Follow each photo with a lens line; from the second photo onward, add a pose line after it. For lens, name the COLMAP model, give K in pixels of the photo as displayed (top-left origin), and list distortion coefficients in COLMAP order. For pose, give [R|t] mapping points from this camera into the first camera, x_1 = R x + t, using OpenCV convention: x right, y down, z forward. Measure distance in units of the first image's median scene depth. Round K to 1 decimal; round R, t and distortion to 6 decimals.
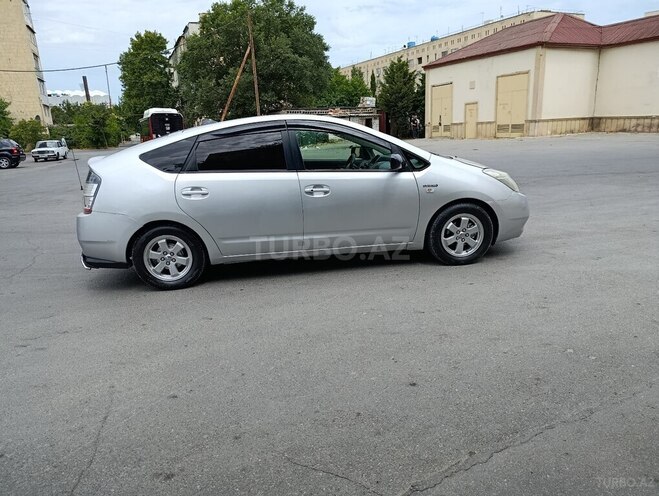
lens RADIAL K [[452.6, 0, 328.6], [0, 452.6, 251.6], [0, 0, 1]] dist [0.018887, -0.028825]
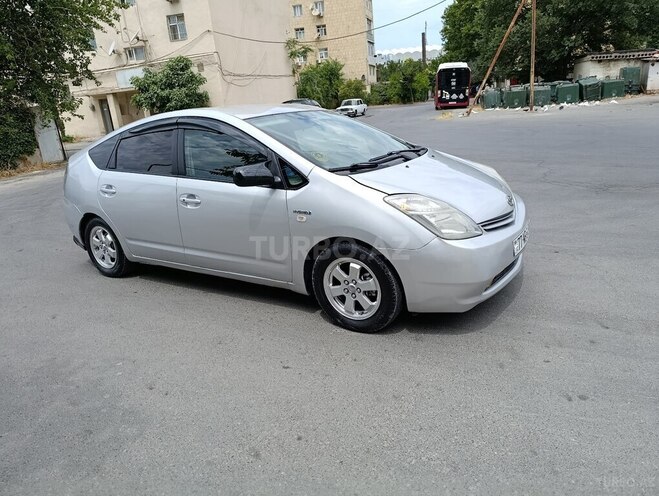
lens RADIAL K [[452.6, 0, 327.6], [0, 452.6, 238.7], [0, 0, 1]] dist [0.018887, -0.028825]
pose [[0.773878, 0.170292, -0.610012, 0.118616], [-0.123698, 0.985264, 0.118122, -0.033158], [0.621138, -0.015955, 0.783539, 0.082019]]
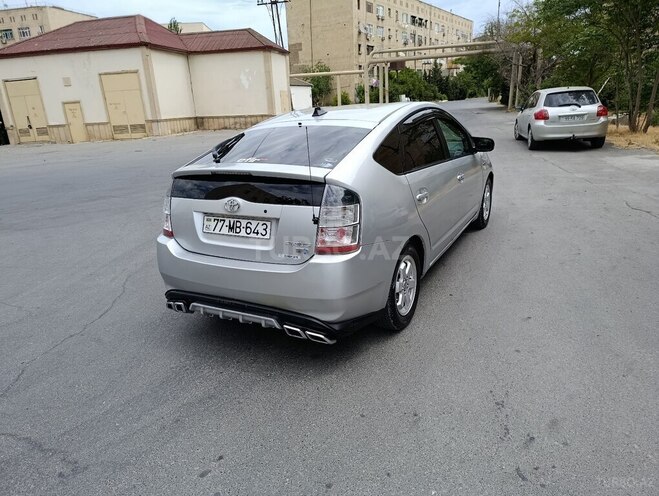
lens RADIAL K [[452.6, 0, 330.5], [0, 452.6, 252.8], [0, 0, 1]] dist [0.018887, -0.028825]
pose [[0.581822, -0.238754, 0.777483, -0.171850], [0.240493, 0.963699, 0.115967, -0.026942], [-0.776946, 0.119507, 0.618120, 0.104050]]
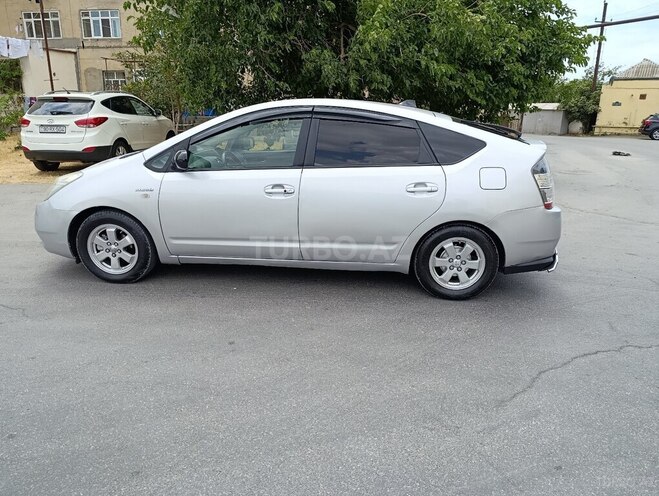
lens RADIAL K [[452.6, 0, 331.0], [0, 452.6, 247.1], [0, 0, 1]] dist [0.018887, -0.028825]
pose [[-0.977747, -0.025475, 0.208235, -0.058180], [0.088480, 0.849921, 0.519429, -0.098152], [-0.190216, 0.526295, -0.828753, 0.359857]]
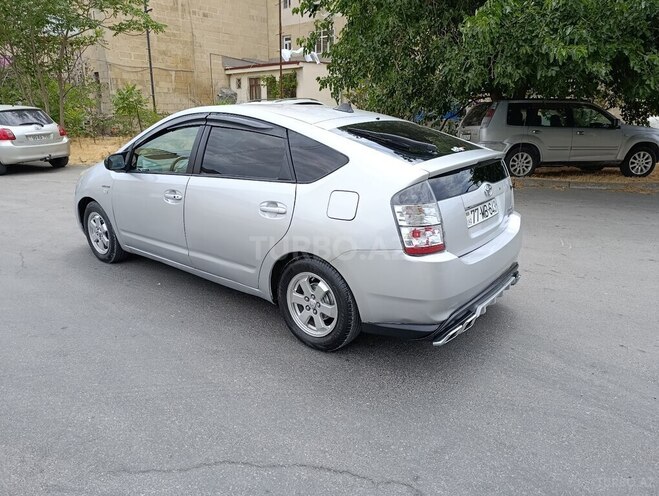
lens RADIAL K [[452.6, 0, 329.2], [0, 452.6, 249.5], [0, 0, 1]] dist [0.018887, -0.028825]
pose [[-0.698973, -0.162346, 0.696477, -0.150805], [0.224132, 0.875097, 0.428918, -0.076887], [-0.679118, 0.455905, -0.575282, 0.292894]]
